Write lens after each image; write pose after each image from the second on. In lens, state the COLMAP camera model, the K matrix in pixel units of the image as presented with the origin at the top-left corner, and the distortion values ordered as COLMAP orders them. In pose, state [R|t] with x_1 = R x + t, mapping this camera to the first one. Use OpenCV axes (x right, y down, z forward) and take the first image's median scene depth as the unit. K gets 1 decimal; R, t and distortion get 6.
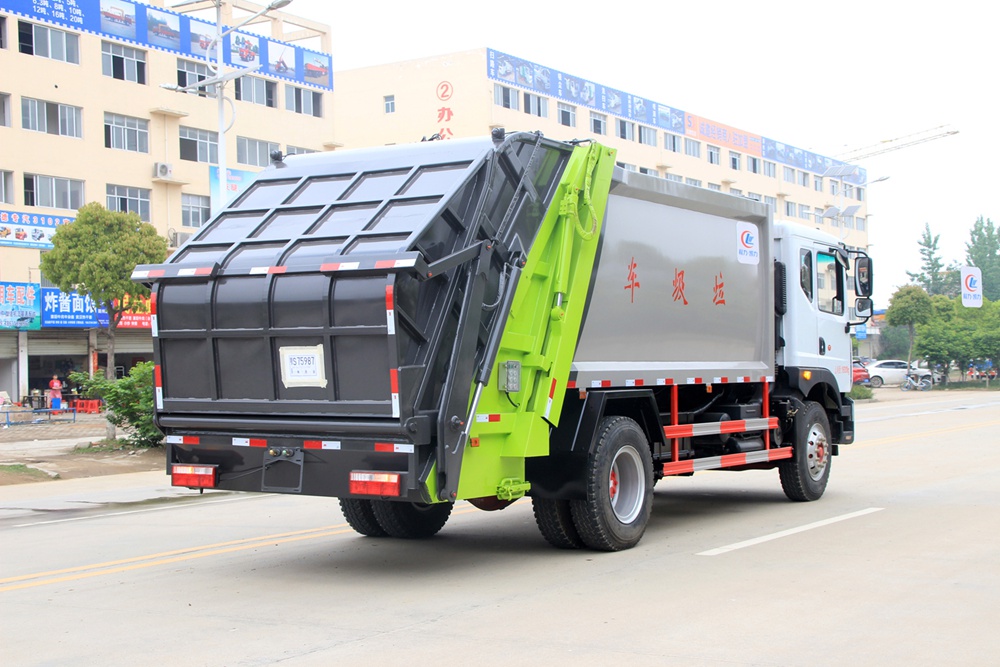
lens RADIAL K [[1502.7, 0, 500.0], [0, 1502.7, 333.5], [0, 0, 1]] dist [0.017918, 0.023957]
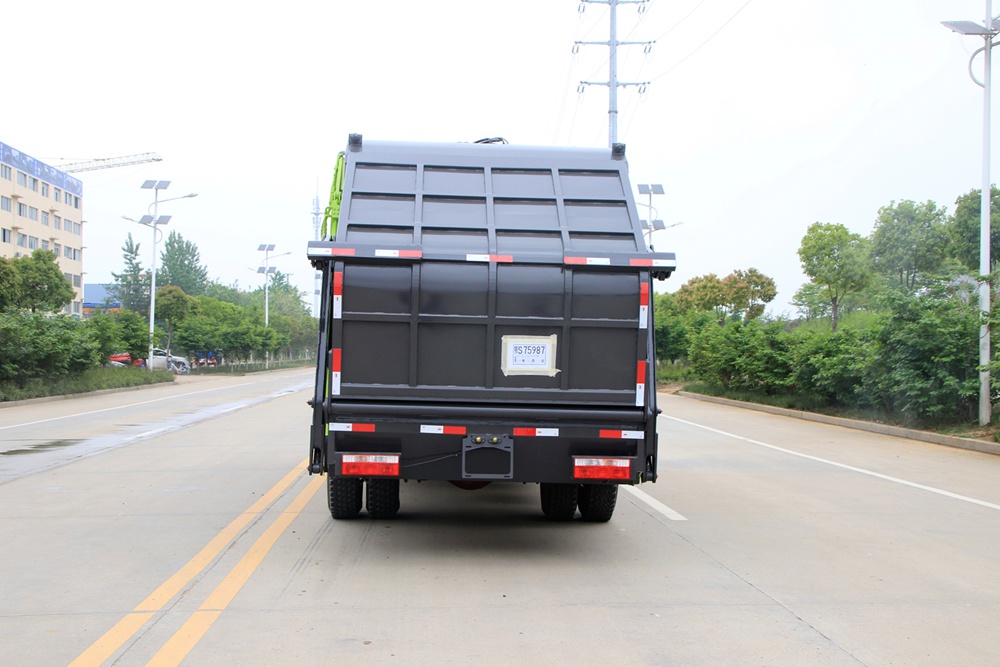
lens RADIAL K [[1242.4, 0, 500.0], [0, 1242.4, 333.5], [0, 0, 1]] dist [0.077763, 0.003694]
pose [[0.810489, 0.037298, 0.584566, -0.613173], [-0.040786, 0.999142, -0.007200, 0.013393], [-0.584333, -0.018007, 0.811314, 0.311388]]
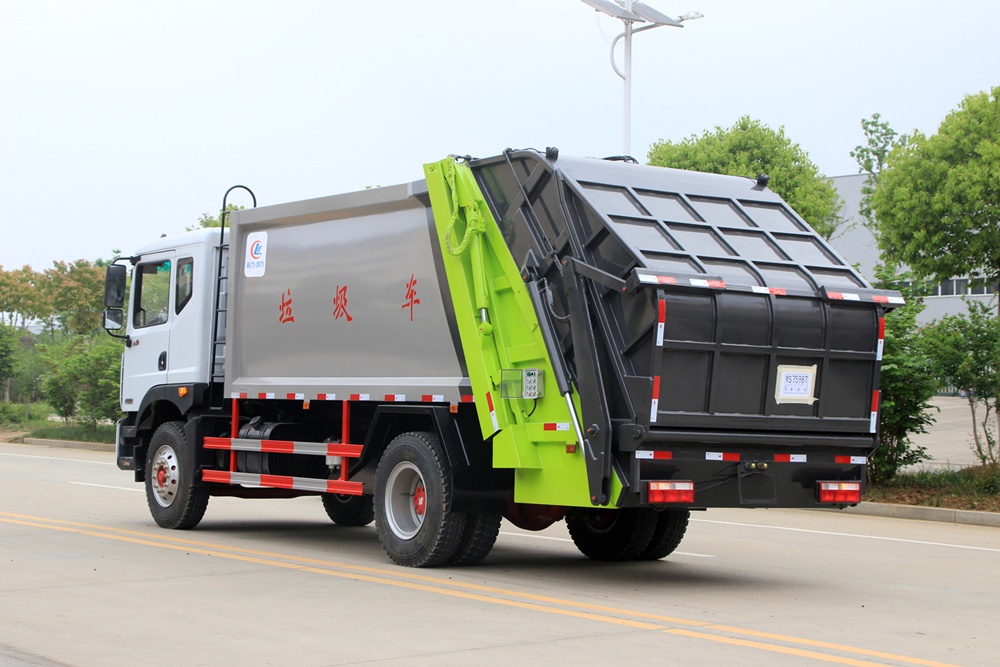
lens RADIAL K [[1927.8, 0, 500.0], [0, 1927.8, 333.5], [0, 0, 1]] dist [0.083282, 0.071092]
pose [[0.393602, 0.057674, 0.917470, -1.409696], [-0.048197, 0.997952, -0.042057, 0.051279], [-0.918017, -0.027666, 0.395575, 0.621419]]
